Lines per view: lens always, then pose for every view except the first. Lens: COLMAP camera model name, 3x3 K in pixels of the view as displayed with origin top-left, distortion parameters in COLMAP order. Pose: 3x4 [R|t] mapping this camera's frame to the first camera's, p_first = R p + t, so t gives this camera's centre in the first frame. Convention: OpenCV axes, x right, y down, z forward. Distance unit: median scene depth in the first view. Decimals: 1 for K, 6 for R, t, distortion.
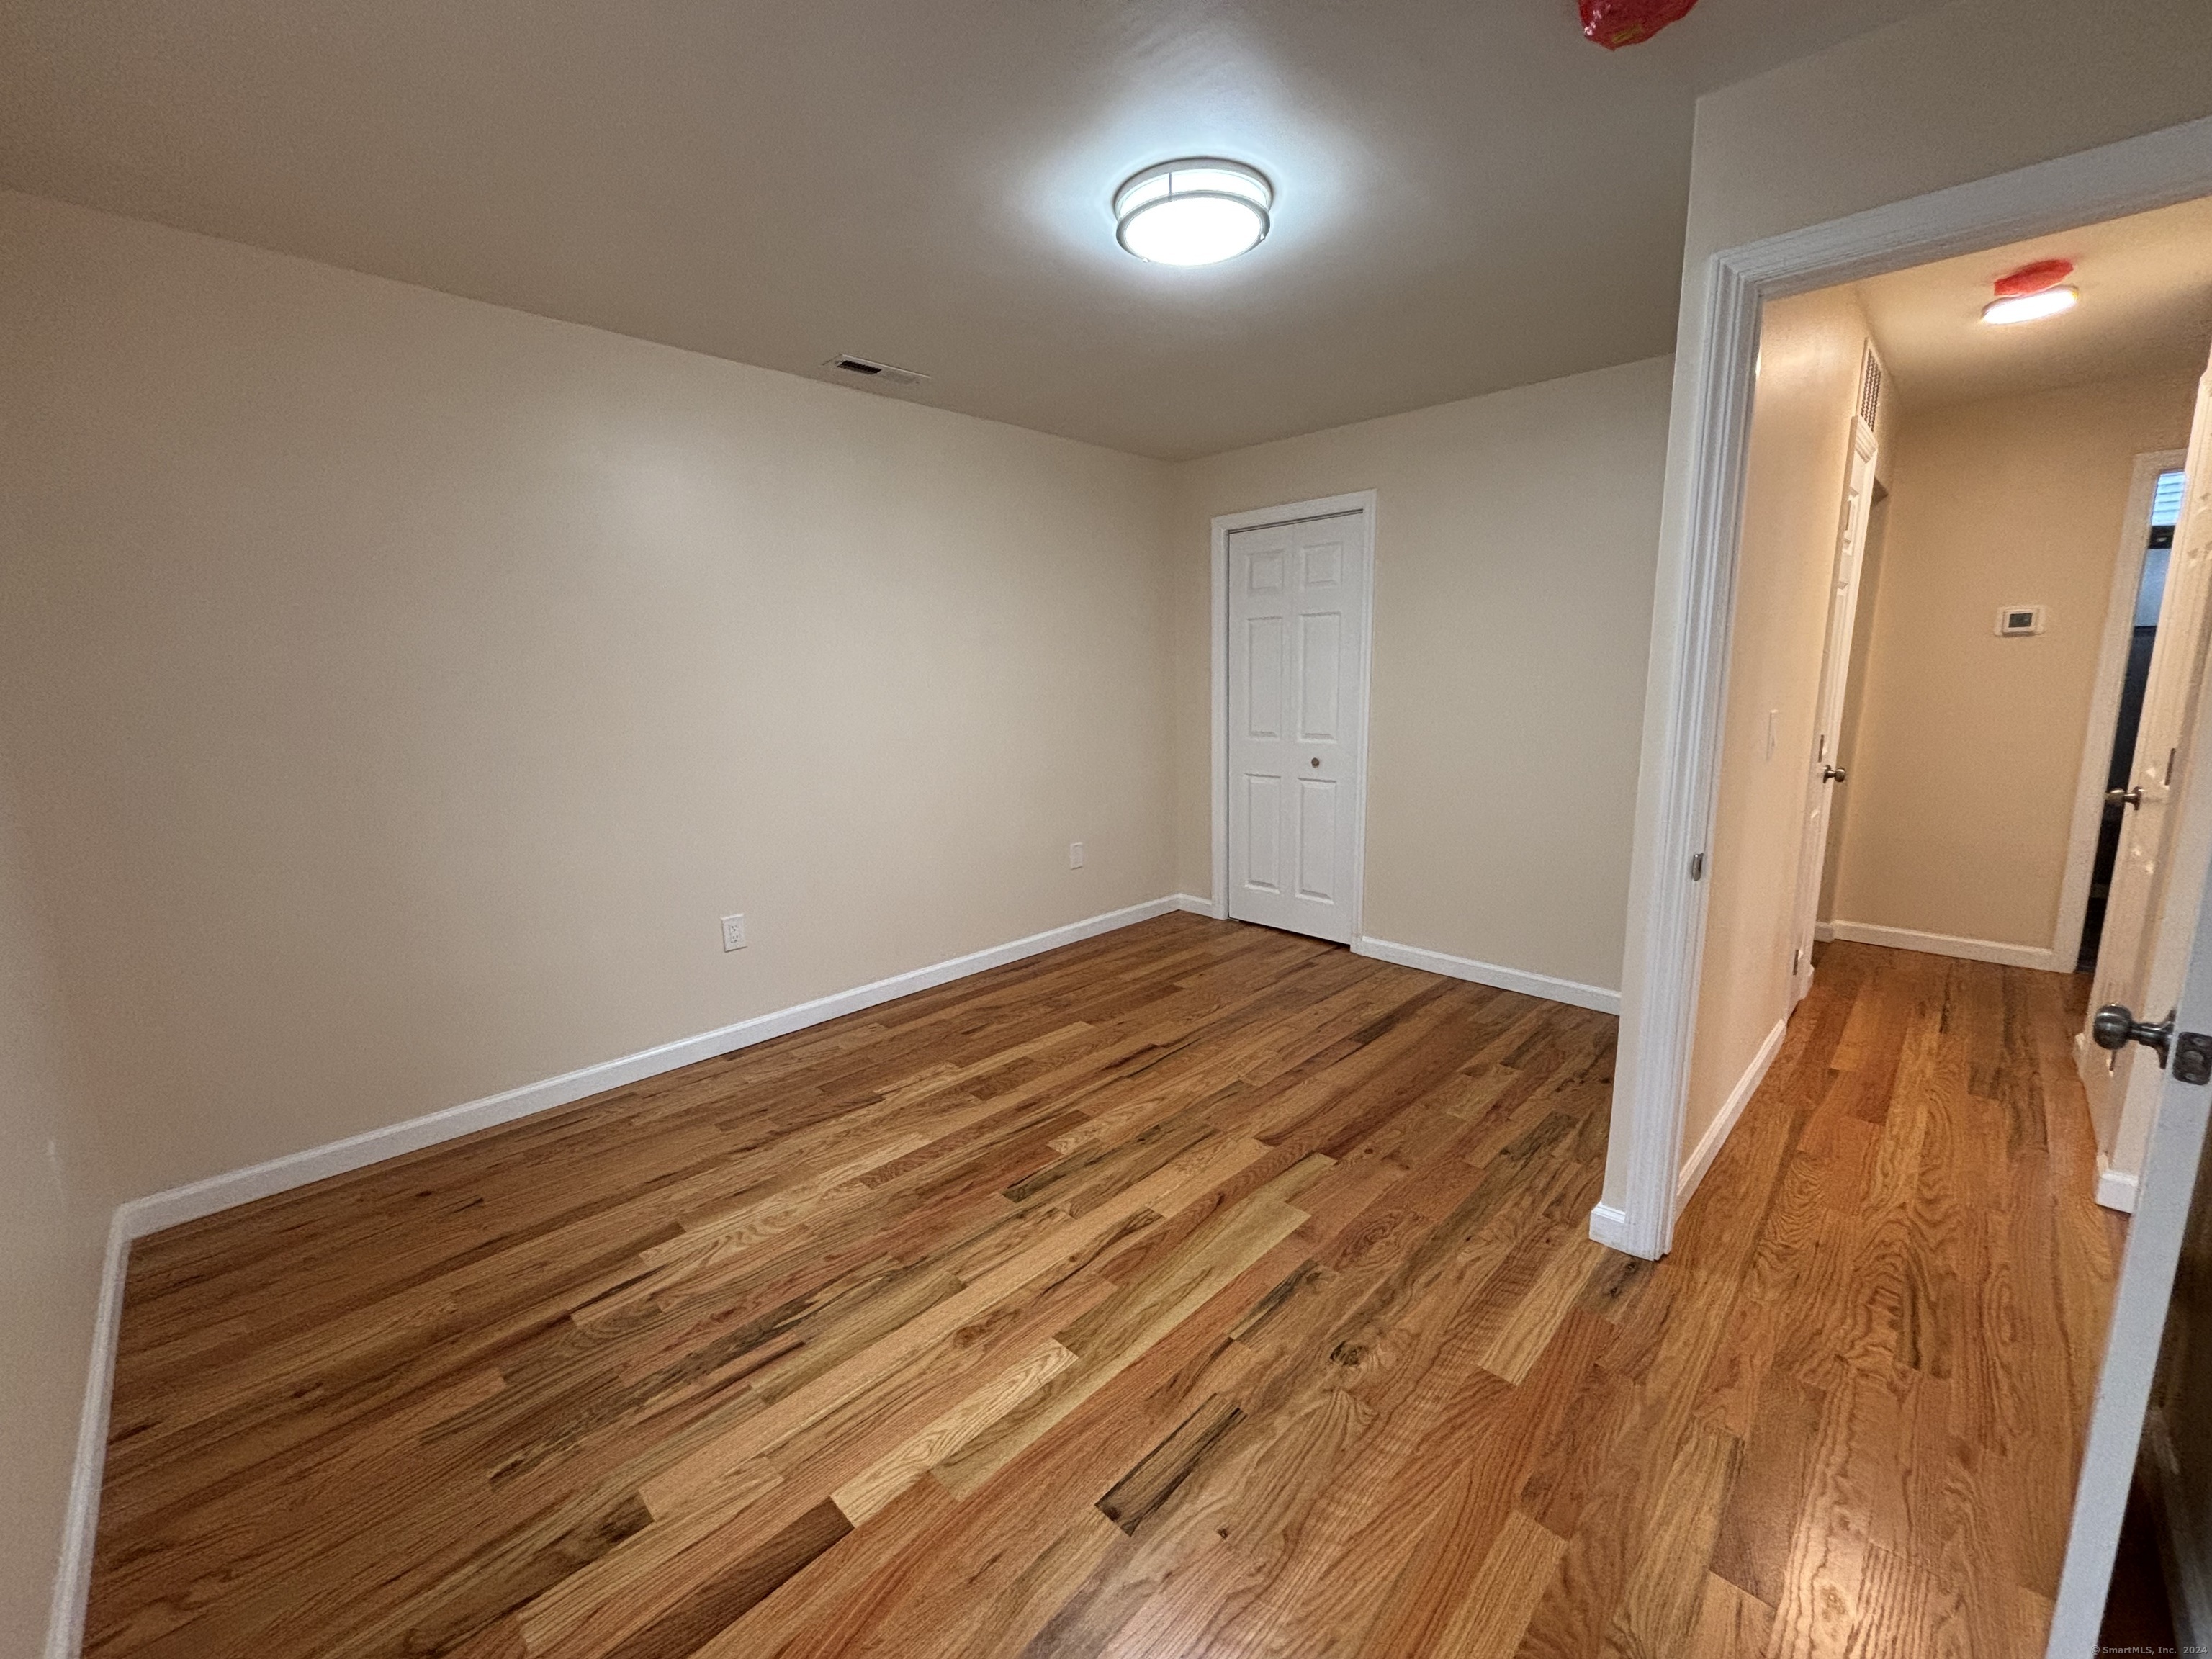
lens RADIAL K [[884.2, 0, 1105.0], [0, 884.2, 825.3], [0, 0, 1]] dist [0.013985, 0.000072]
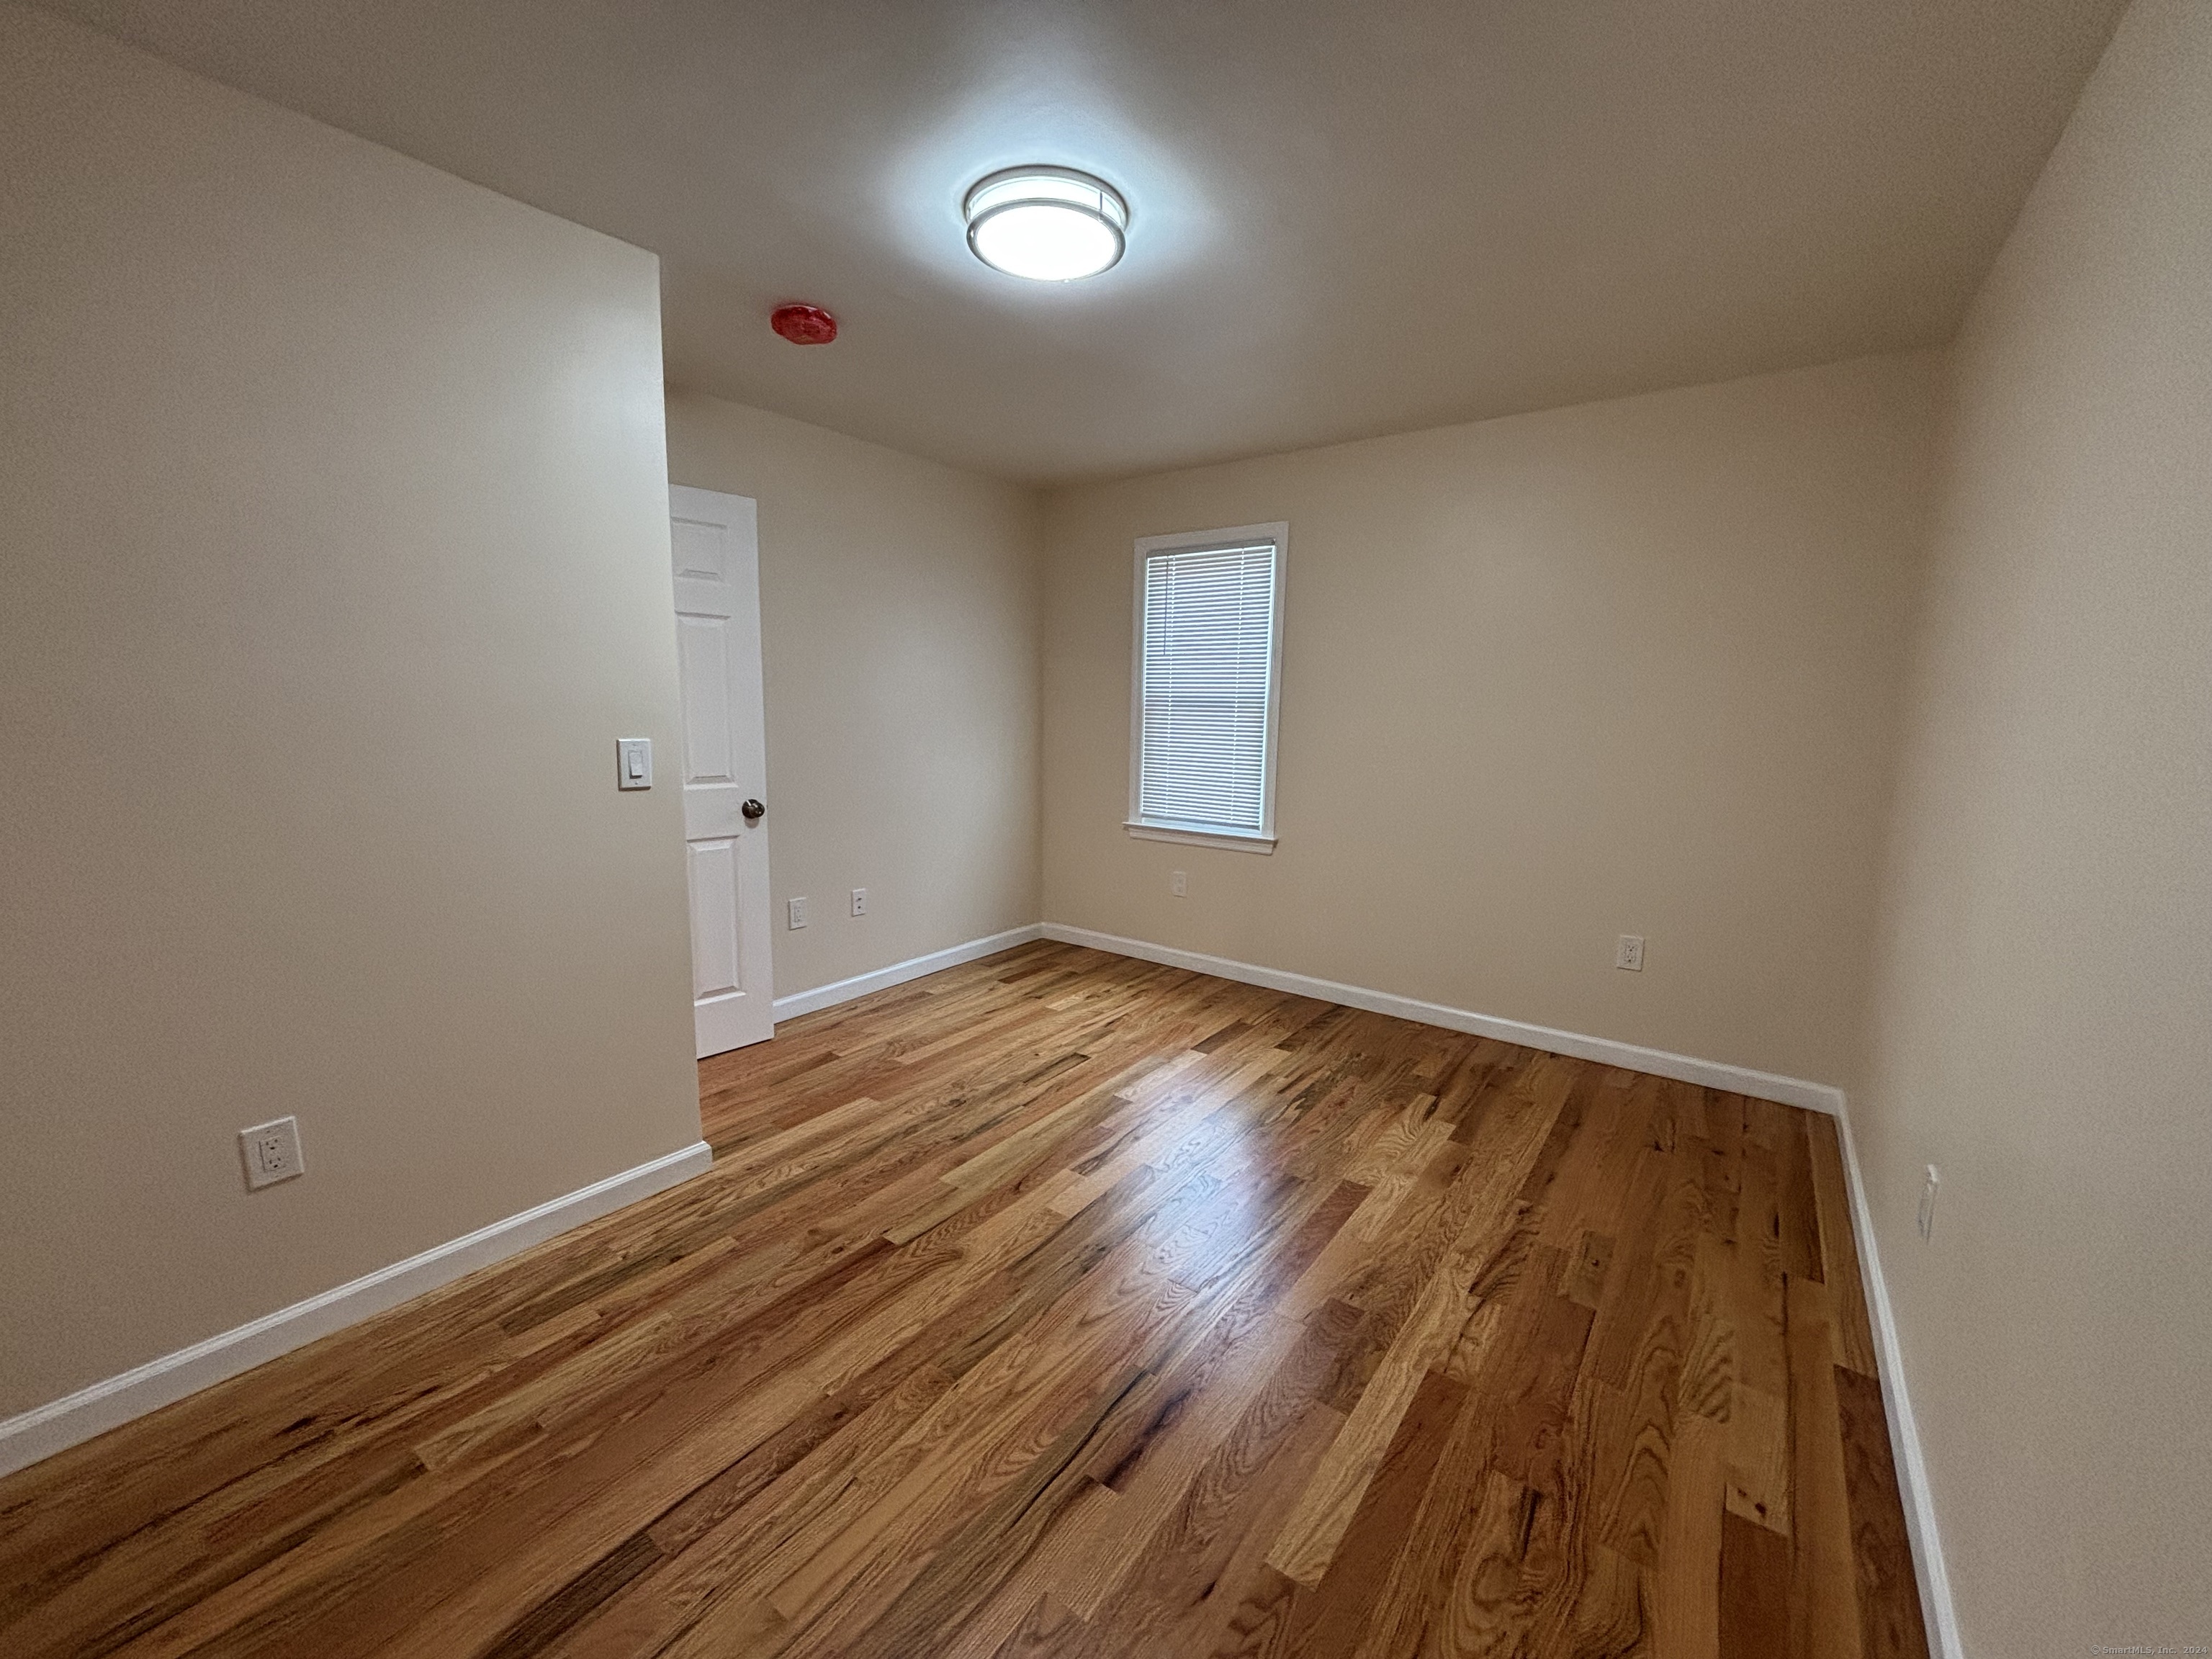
lens RADIAL K [[884.2, 0, 1101.8], [0, 884.2, 830.9], [0, 0, 1]] dist [0.013985, 0.000072]
pose [[-0.990017, 0.022975, -0.139065, 0.171328], [-0.023188, 0.946634, 0.321474, -0.335188], [0.139030, 0.321489, -0.936651, 1.898016]]
